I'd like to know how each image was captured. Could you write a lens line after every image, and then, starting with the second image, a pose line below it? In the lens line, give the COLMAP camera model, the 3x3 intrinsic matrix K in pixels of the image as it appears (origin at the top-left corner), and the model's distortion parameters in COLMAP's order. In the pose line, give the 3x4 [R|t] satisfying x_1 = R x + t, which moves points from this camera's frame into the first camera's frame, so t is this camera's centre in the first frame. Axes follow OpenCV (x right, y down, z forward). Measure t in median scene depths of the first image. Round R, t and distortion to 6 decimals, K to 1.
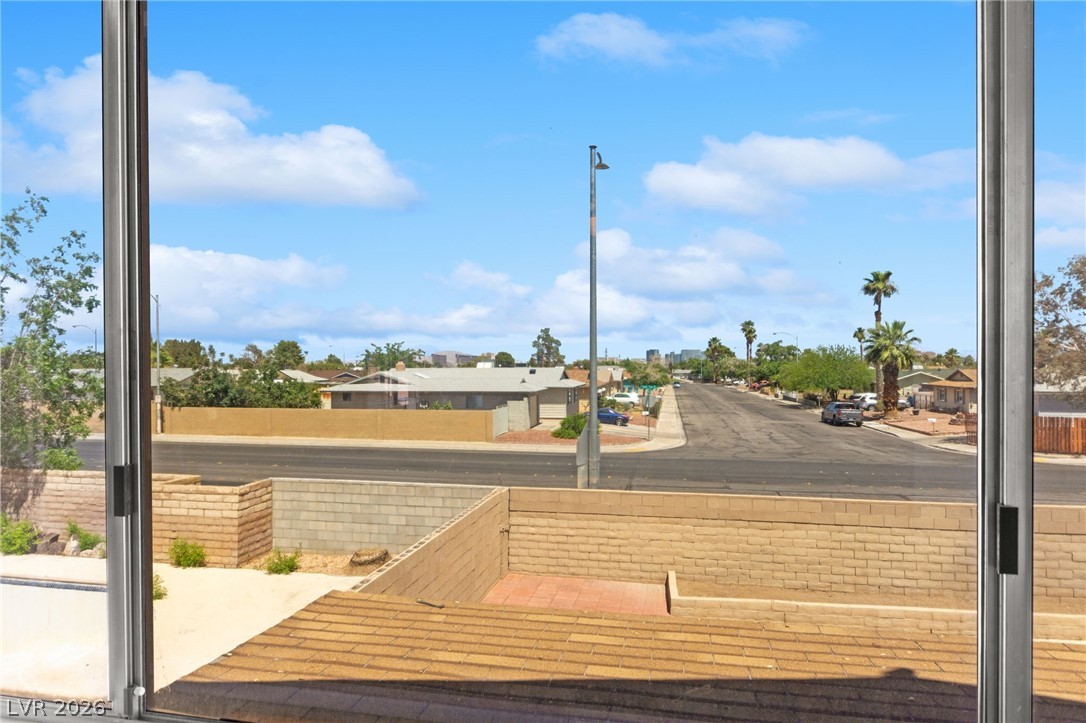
lens RADIAL K [[642.7, 0, 539.8], [0, 642.7, 365.4], [0, 0, 1]] dist [0.004283, -0.000559]
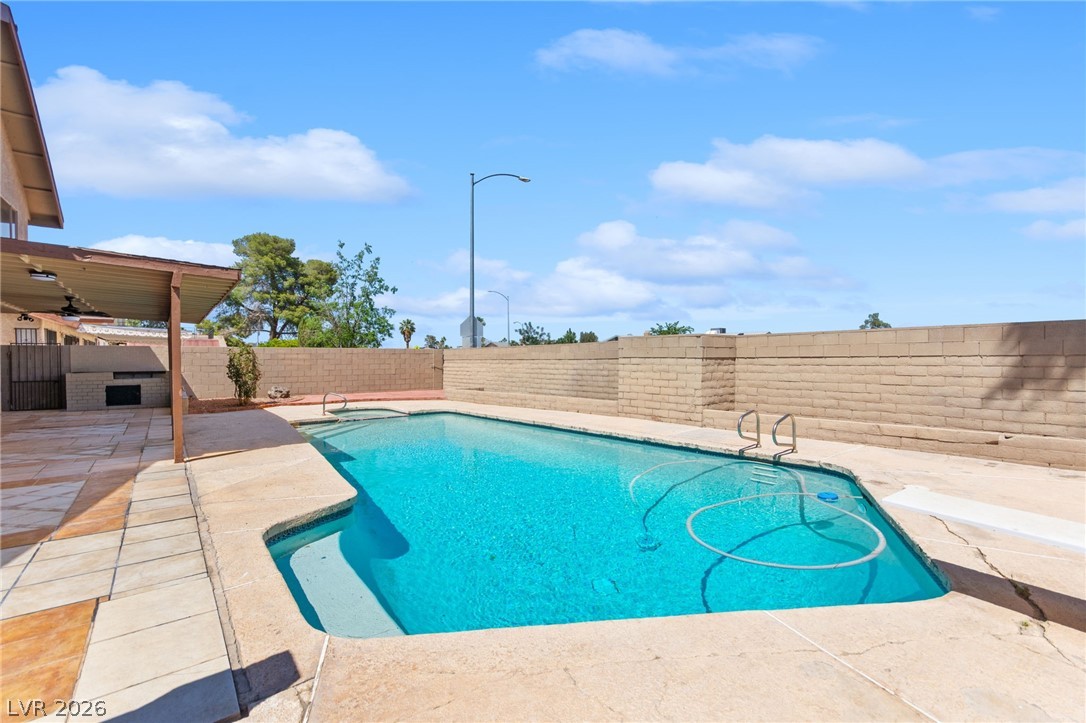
lens RADIAL K [[467.3, 0, 543.0], [0, 467.3, 361.5], [0, 0, 1]] dist [-0.000461, -0.000231]
pose [[0.776393, 0.003580, -0.630239, 1.194957], [0.004749, 0.999922, 0.011531, 0.221485], [0.630231, -0.011946, 0.776315, 0.029322]]
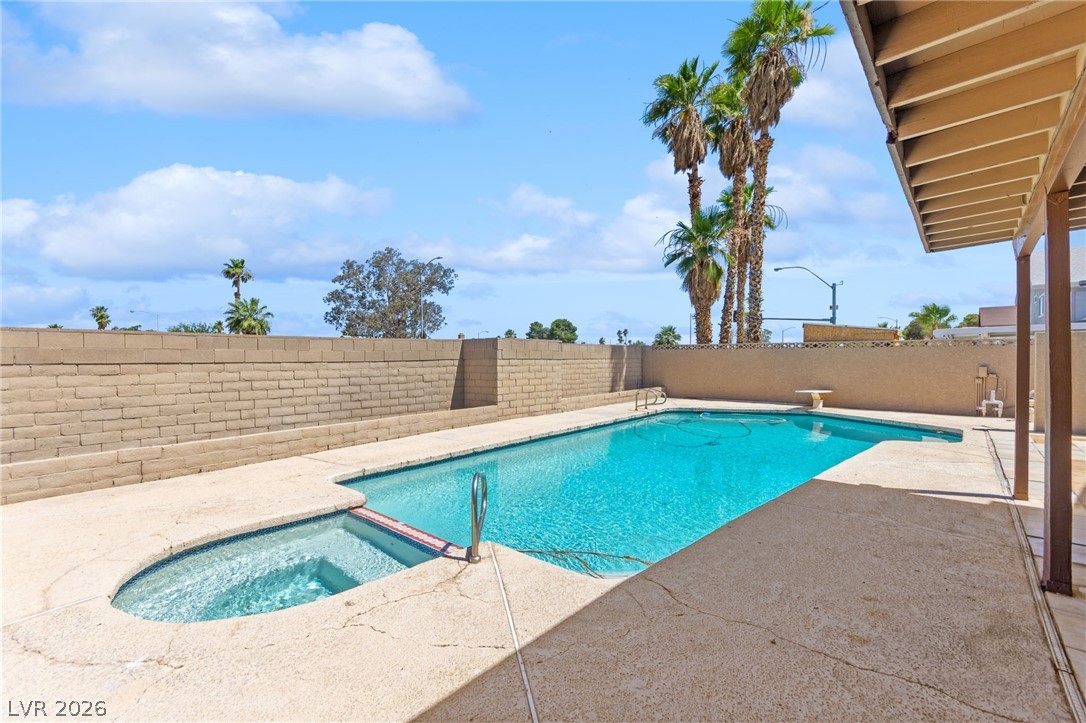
lens RADIAL K [[475.3, 0, 544.6], [0, 475.3, 369.2], [0, 0, 1]] dist [0.000570, -0.000870]
pose [[0.485953, -0.016274, 0.873833, 0.117775], [0.000012, 0.999827, 0.018614, 0.227165], [-0.873985, -0.009035, 0.485869, 0.300950]]
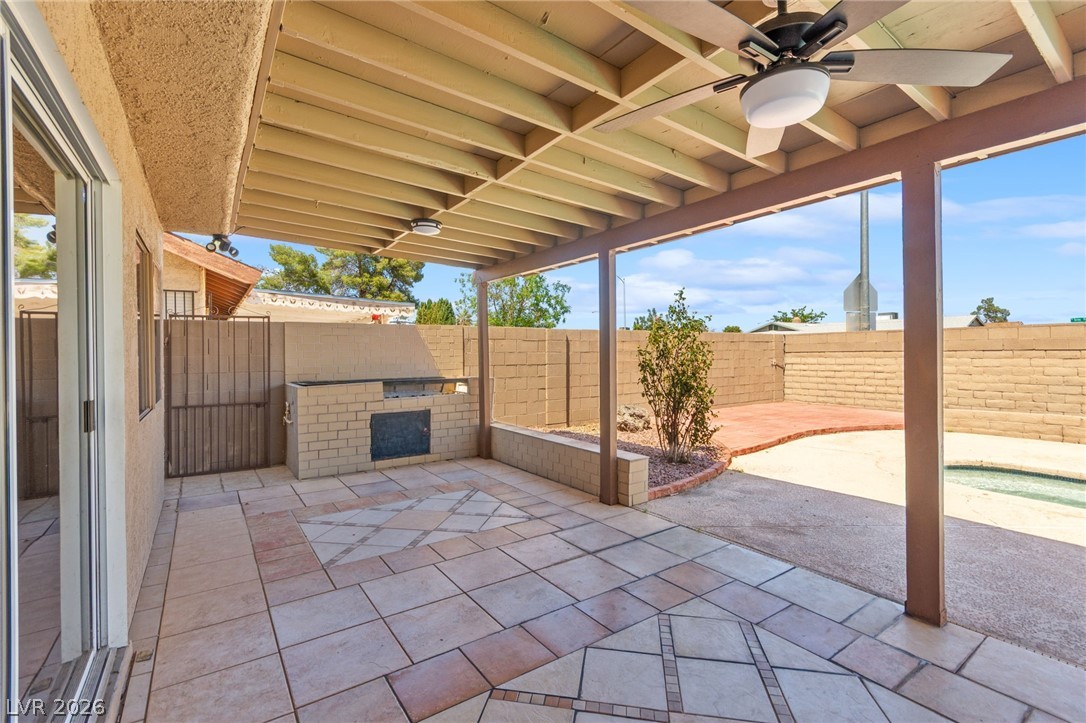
lens RADIAL K [[484.3, 0, 547.2], [0, 484.3, 347.3], [0, 0, 1]] dist [0.001774, -0.000569]
pose [[0.734496, -0.012100, -0.678505, 0.259878], [0.010948, 0.999922, -0.005980, 0.223662], [0.678525, -0.003036, 0.734571, -0.001283]]
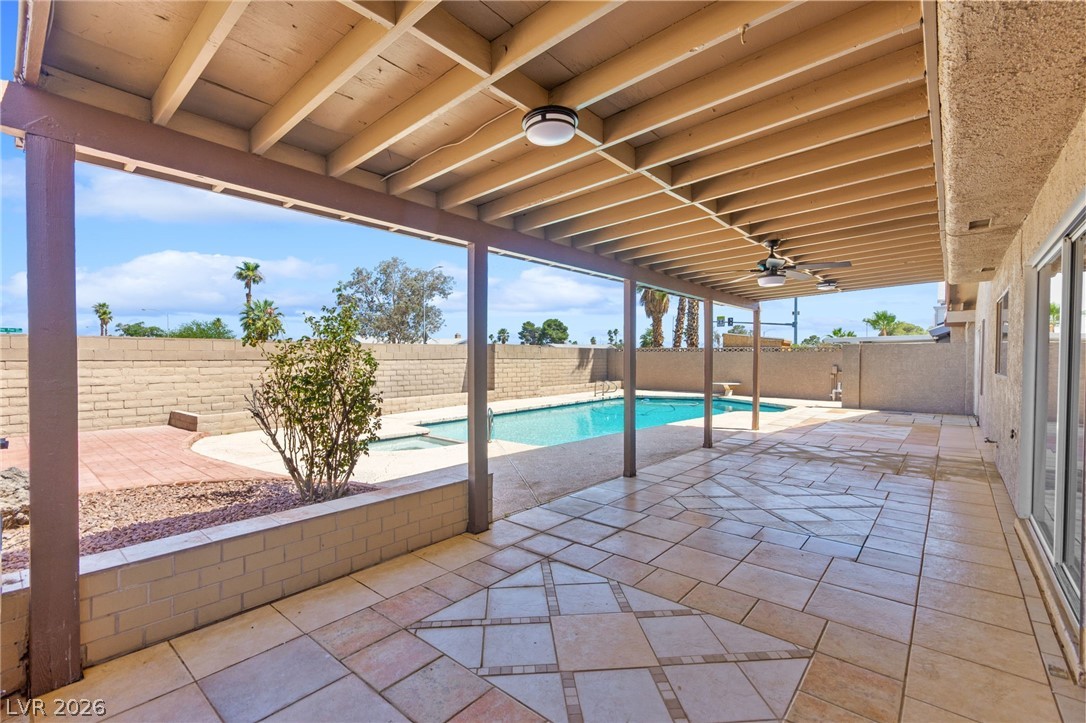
lens RADIAL K [[475.6, 0, 541.6], [0, 475.6, 363.8], [0, 0, 1]] dist [0.001352, 0.000374]
pose [[0.478304, -0.005980, 0.878174, -0.184402], [-0.007231, 0.999916, 0.010748, 0.224556], [-0.878164, -0.011491, 0.478221, 0.104788]]
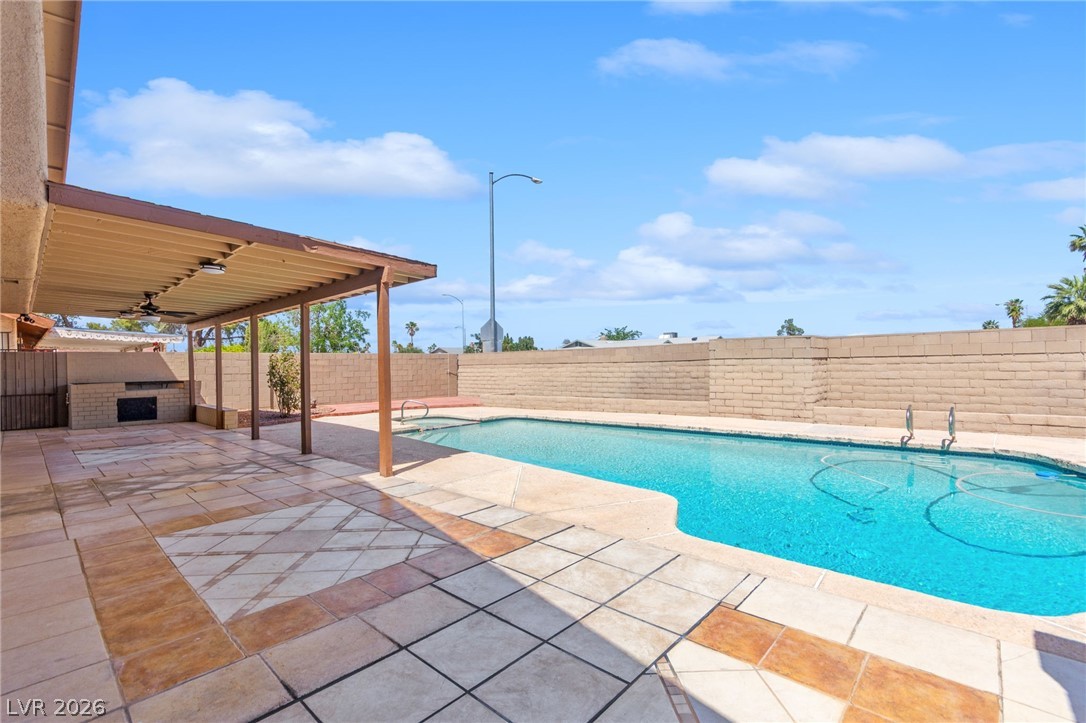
lens RADIAL K [[475.6, 0, 541.6], [0, 475.6, 363.8], [0, 0, 1]] dist [0.001352, 0.000374]
pose [[0.862357, -0.010354, -0.506194, 0.951303], [0.015385, 0.999865, 0.005758, 0.223636], [0.506066, -0.012753, 0.862400, -0.143989]]
